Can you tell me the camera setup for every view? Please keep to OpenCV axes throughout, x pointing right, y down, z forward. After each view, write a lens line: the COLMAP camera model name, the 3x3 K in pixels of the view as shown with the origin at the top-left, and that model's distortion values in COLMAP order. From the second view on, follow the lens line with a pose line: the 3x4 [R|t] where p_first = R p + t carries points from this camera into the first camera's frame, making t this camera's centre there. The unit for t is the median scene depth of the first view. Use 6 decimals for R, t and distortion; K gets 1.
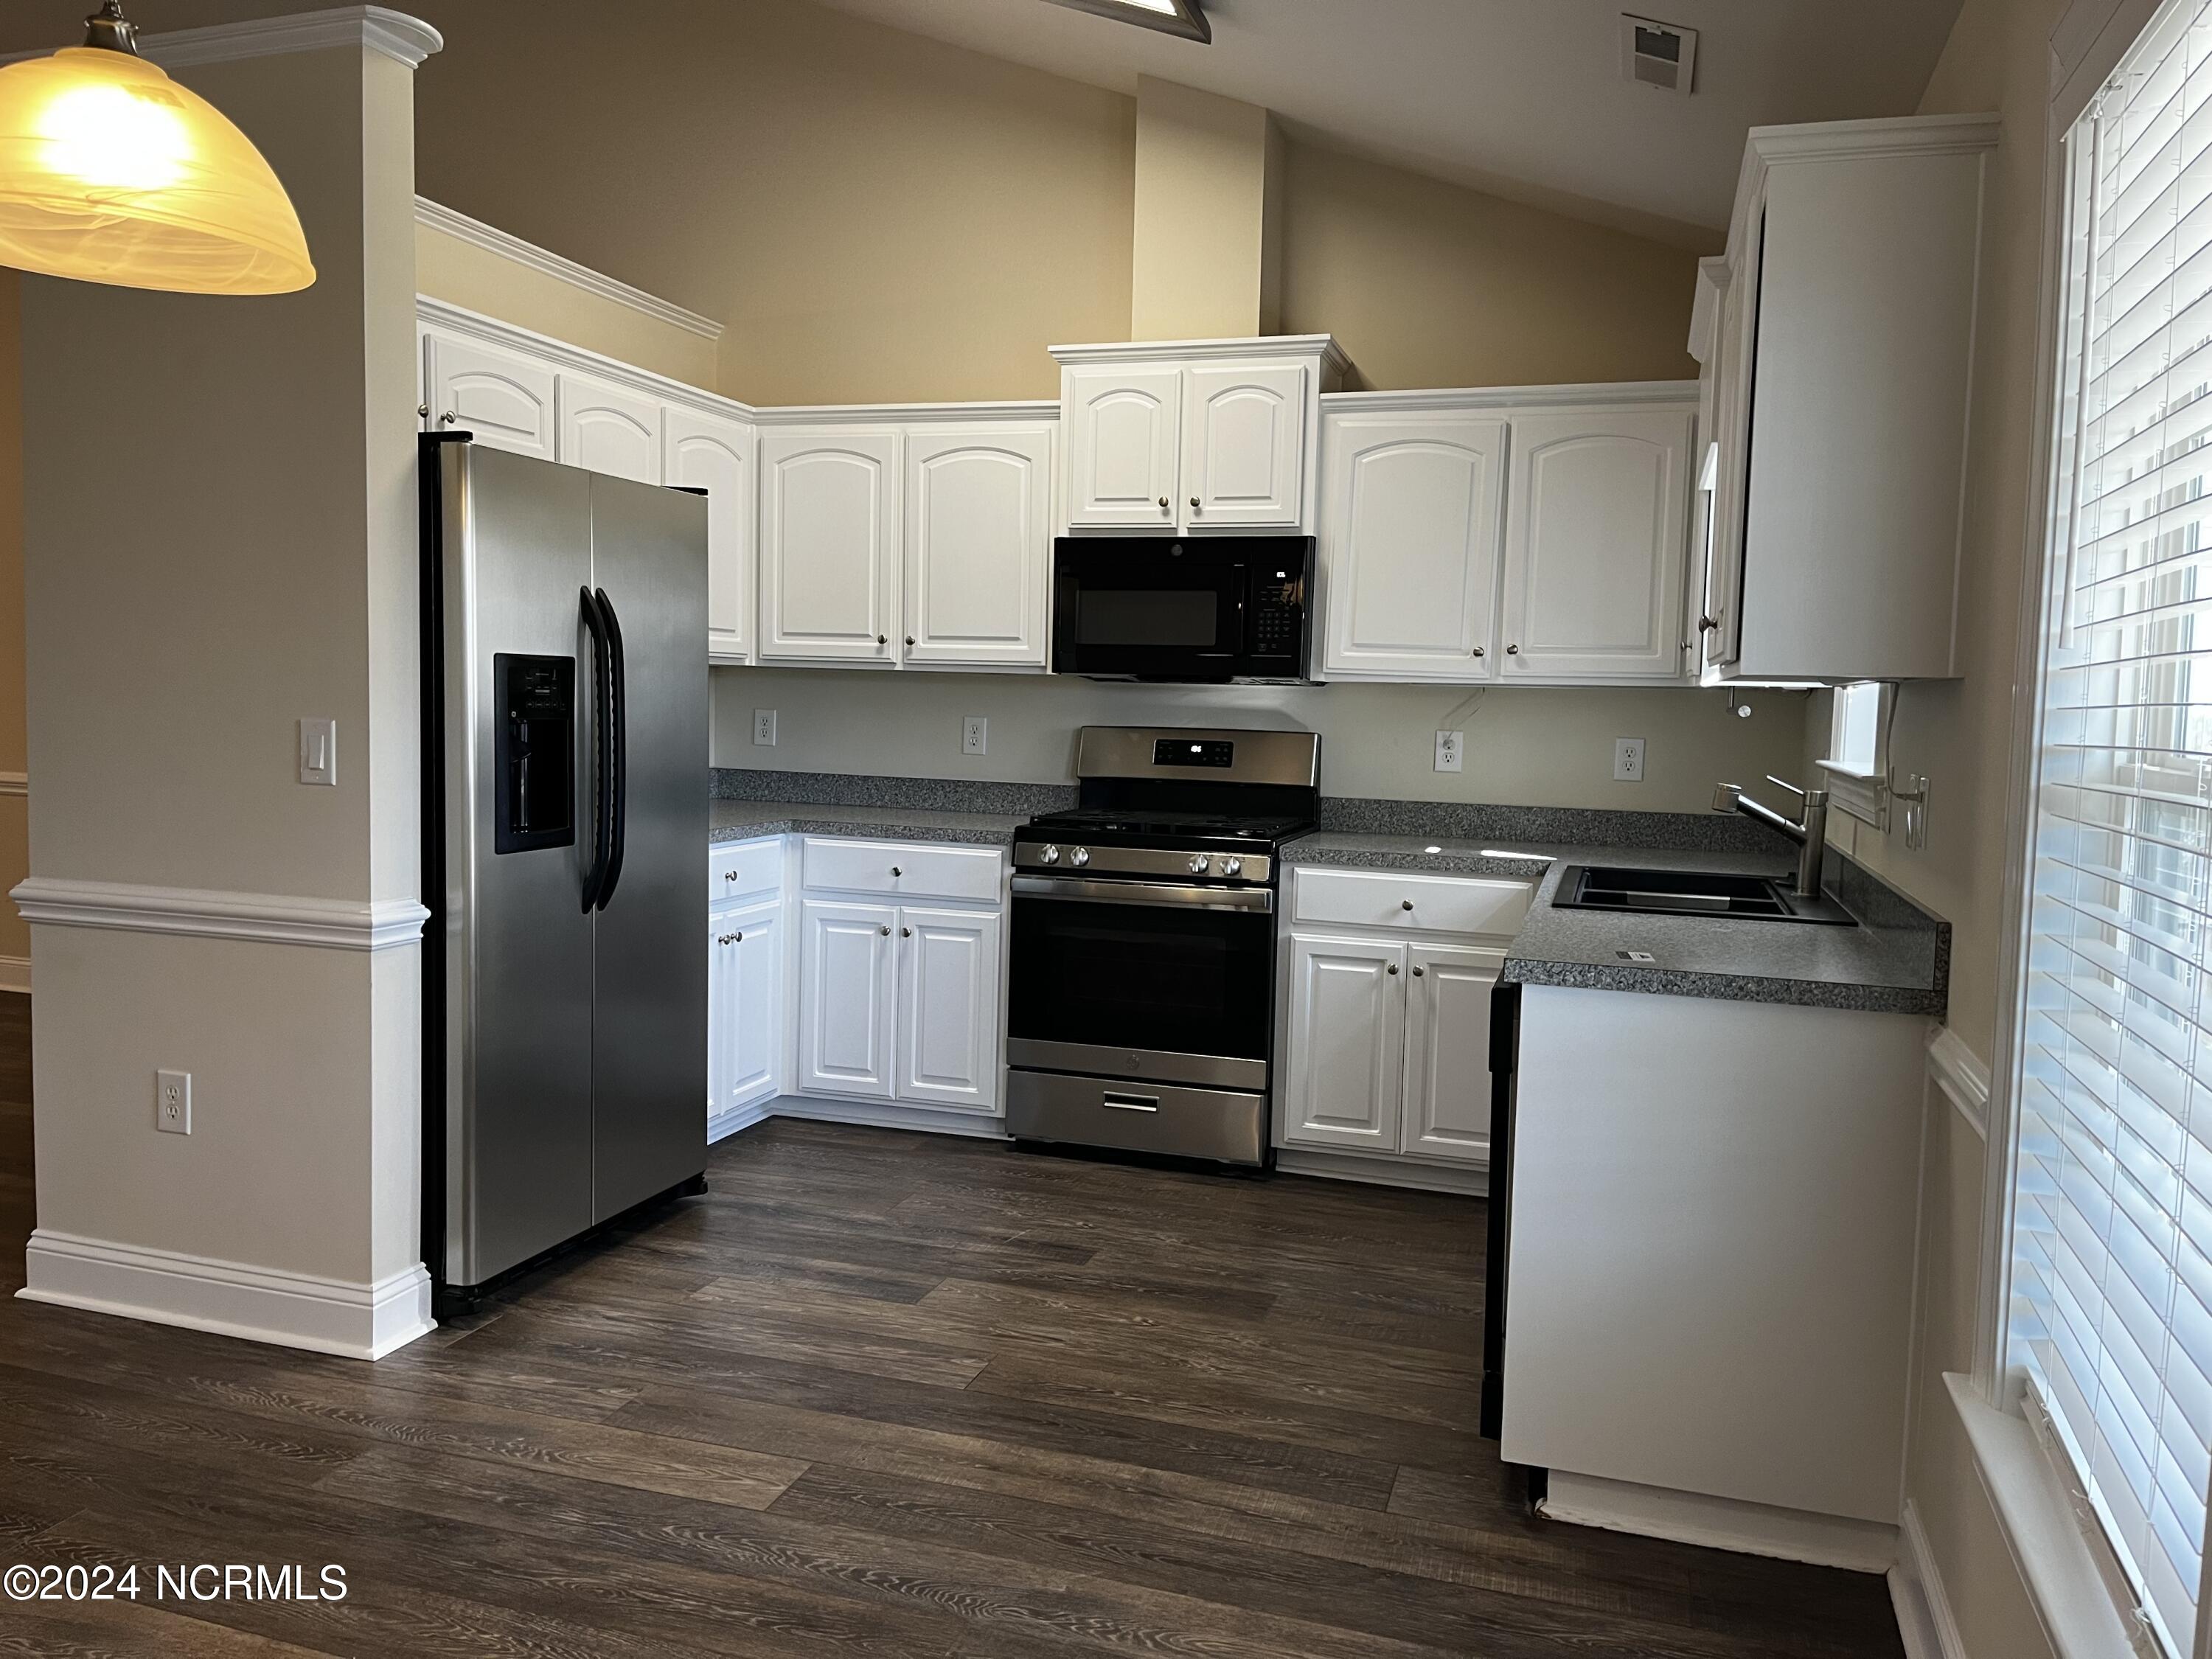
lens RADIAL K [[1666.1, 0, 1115.9], [0, 1666.1, 826.2], [0, 0, 1]] dist [0.061923, -0.059481]
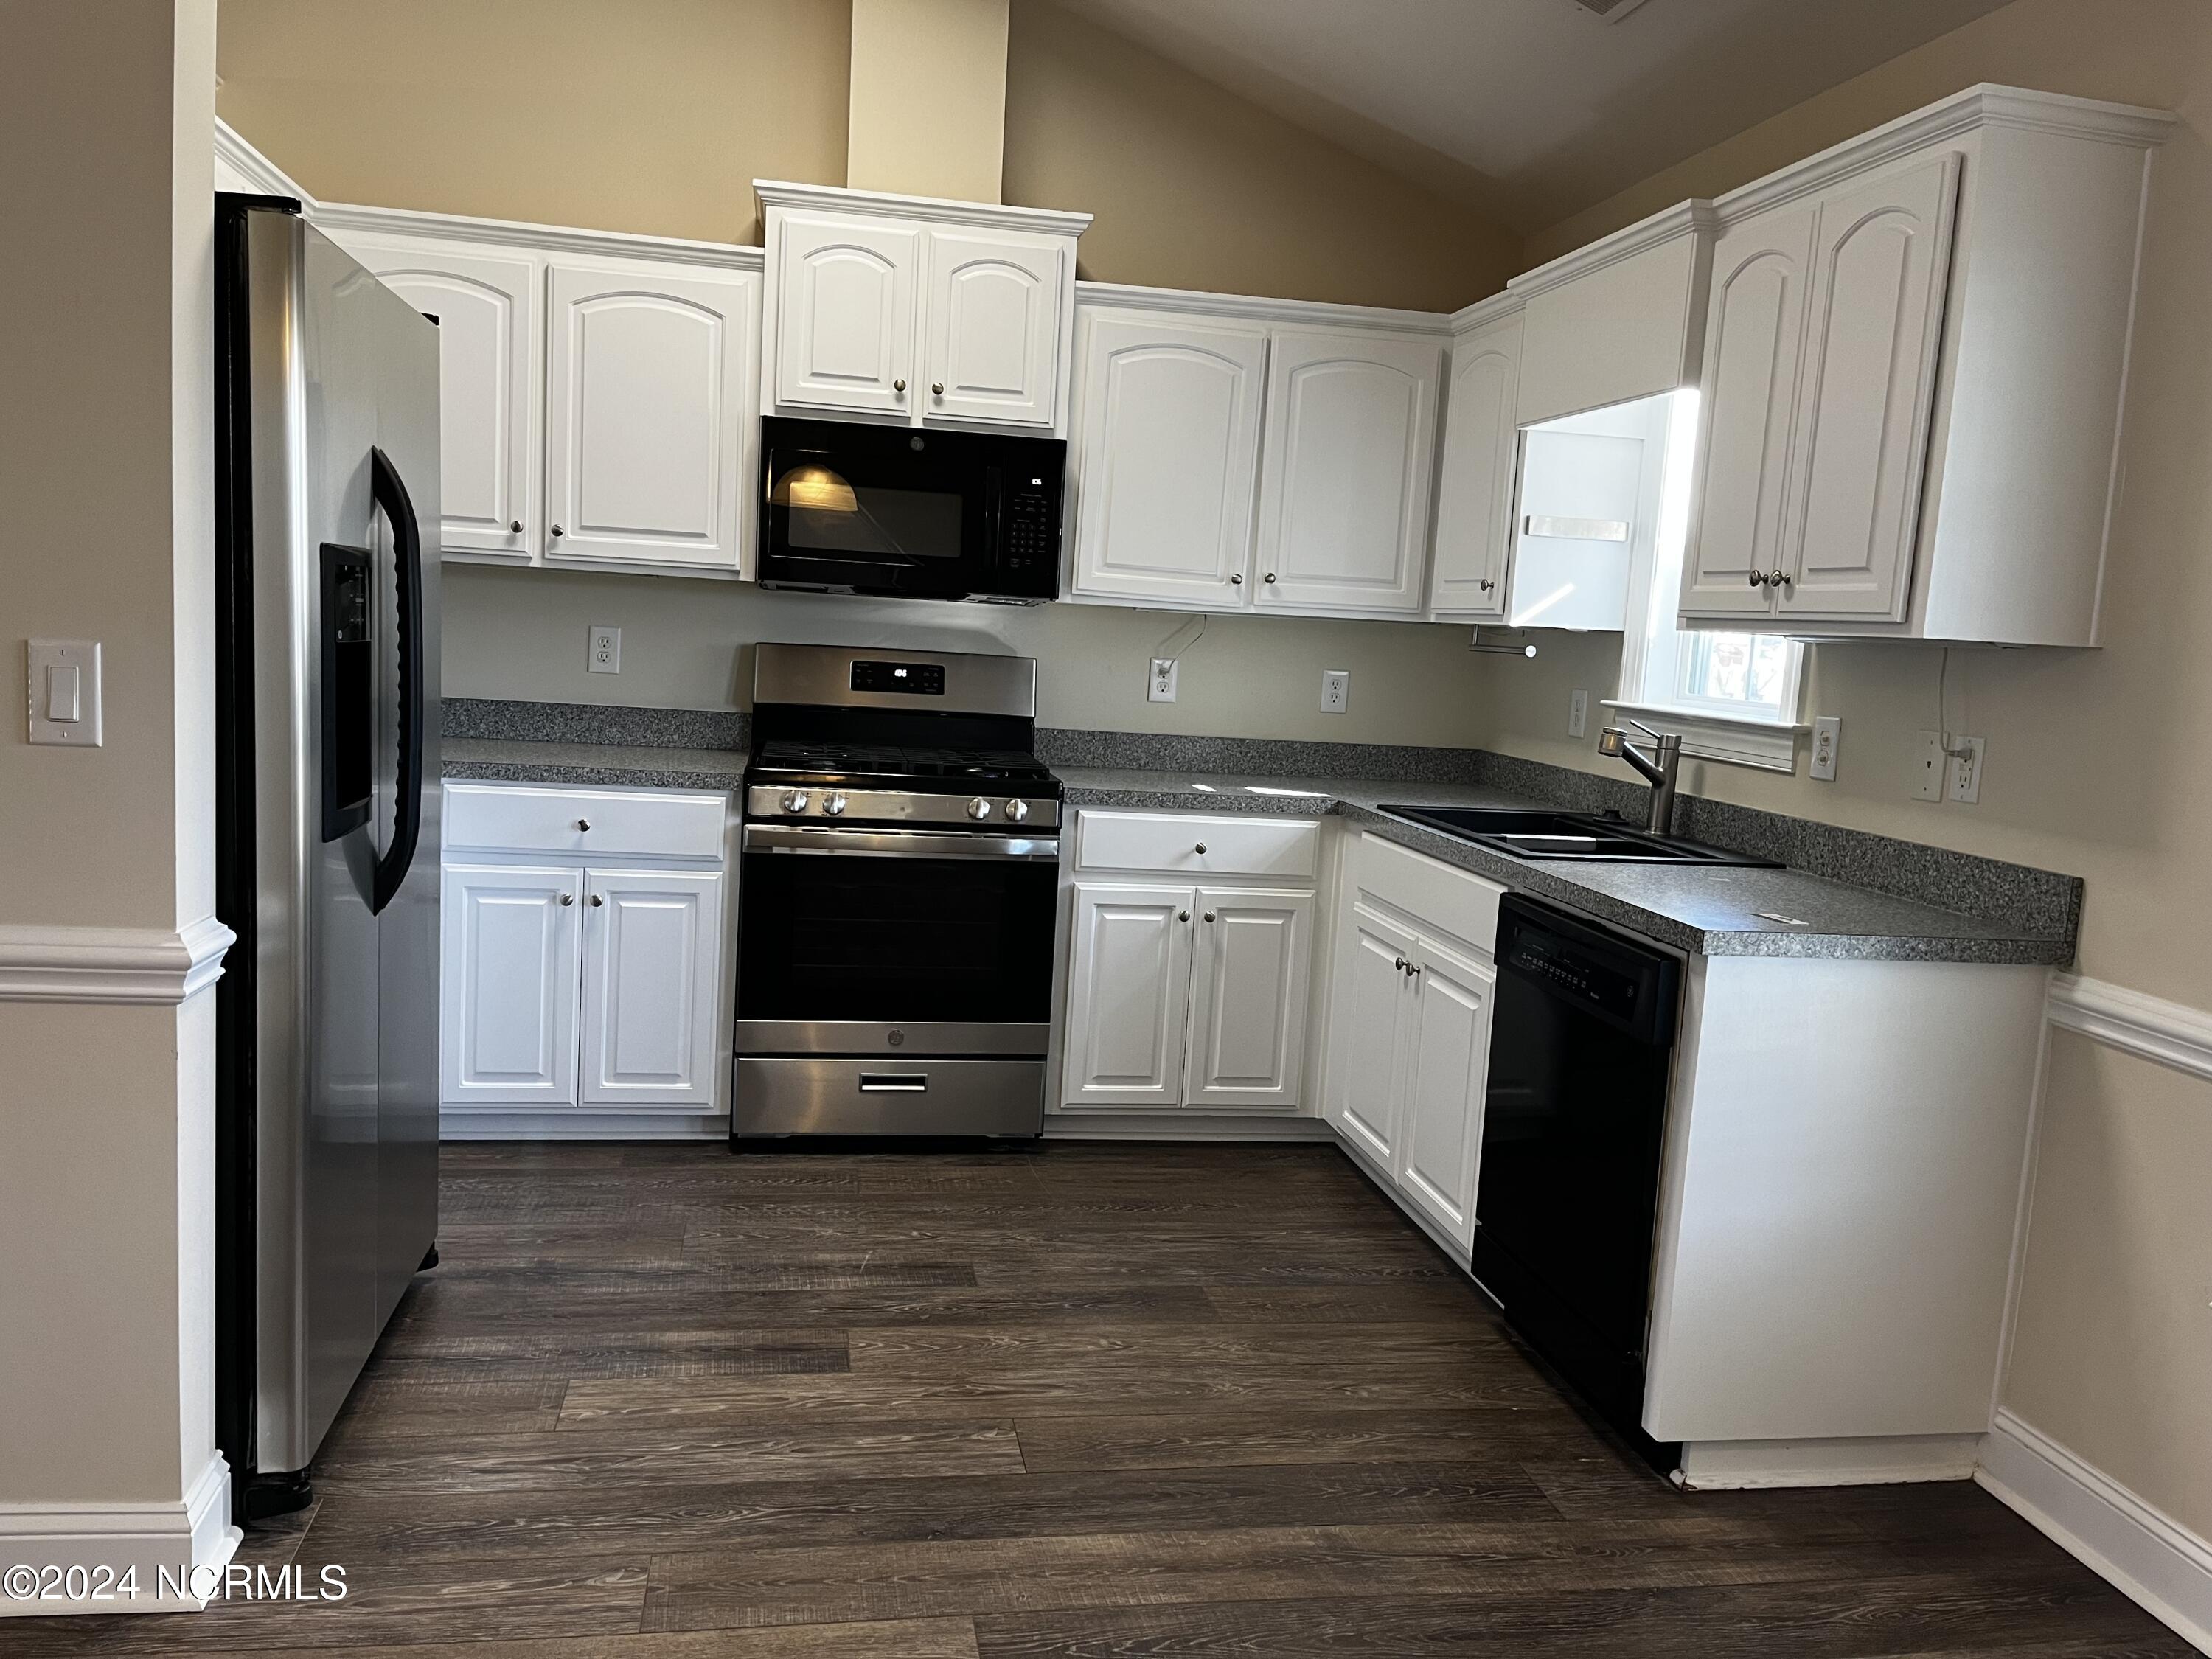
lens RADIAL K [[1666.1, 0, 1100.5], [0, 1666.1, 823.8], [0, 0, 1]] dist [0.061923, -0.059481]
pose [[0.885208, -0.029718, 0.464245, -0.309481], [0.000750, 0.998047, 0.062459, -0.024988], [-0.465194, -0.054941, 0.883502, 0.192941]]
